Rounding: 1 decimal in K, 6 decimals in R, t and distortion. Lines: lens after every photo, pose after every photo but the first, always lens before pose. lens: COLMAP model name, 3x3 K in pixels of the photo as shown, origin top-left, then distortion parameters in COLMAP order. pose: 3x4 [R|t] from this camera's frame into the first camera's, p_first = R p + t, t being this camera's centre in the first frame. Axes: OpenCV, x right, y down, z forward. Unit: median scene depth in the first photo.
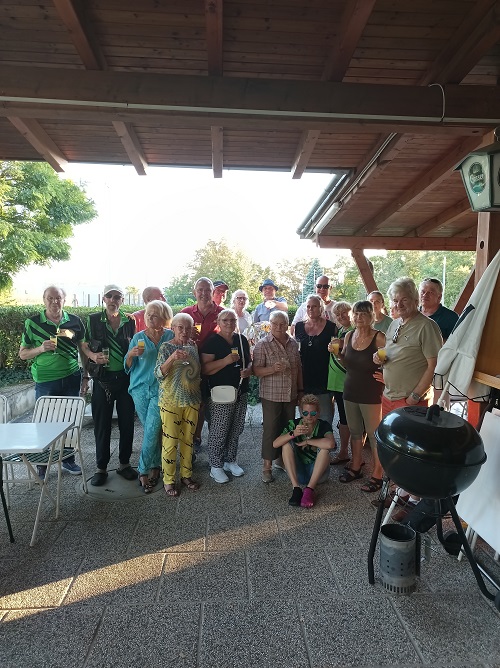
lens RADIAL K [[491.2, 0, 245.1], [0, 491.2, 333.4], [0, 0, 1]] dist [0.030281, -0.012969]
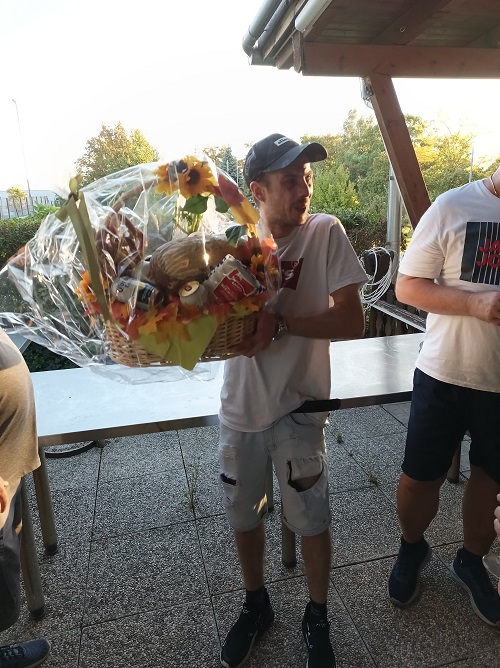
lens RADIAL K [[491.2, 0, 245.1], [0, 491.2, 333.4], [0, 0, 1]] dist [0.030281, -0.012969]
pose [[0.982621, -0.090343, 0.162152, 0.004478], [0.056282, 0.977451, 0.203522, -0.054274], [-0.176883, -0.190859, 0.965549, 0.796748]]
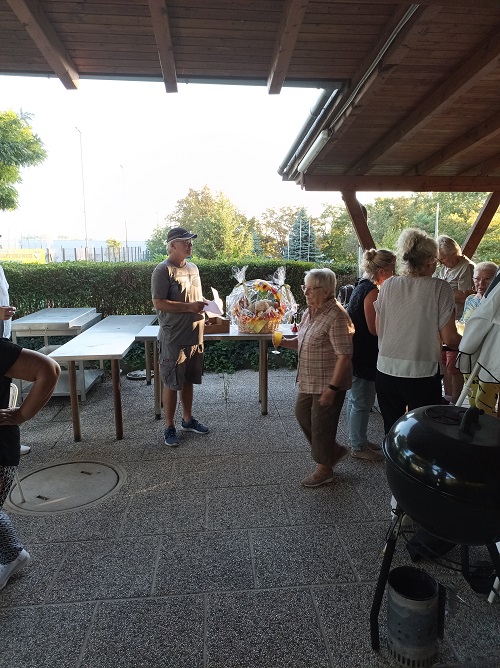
lens RADIAL K [[491.2, 0, 245.1], [0, 491.2, 333.4], [0, 0, 1]] dist [0.030281, -0.012969]
pose [[0.999515, -0.018209, 0.025250, 0.032864], [0.015717, 0.995298, 0.095572, -0.014691], [-0.026871, -0.095129, 0.995102, 0.194827]]
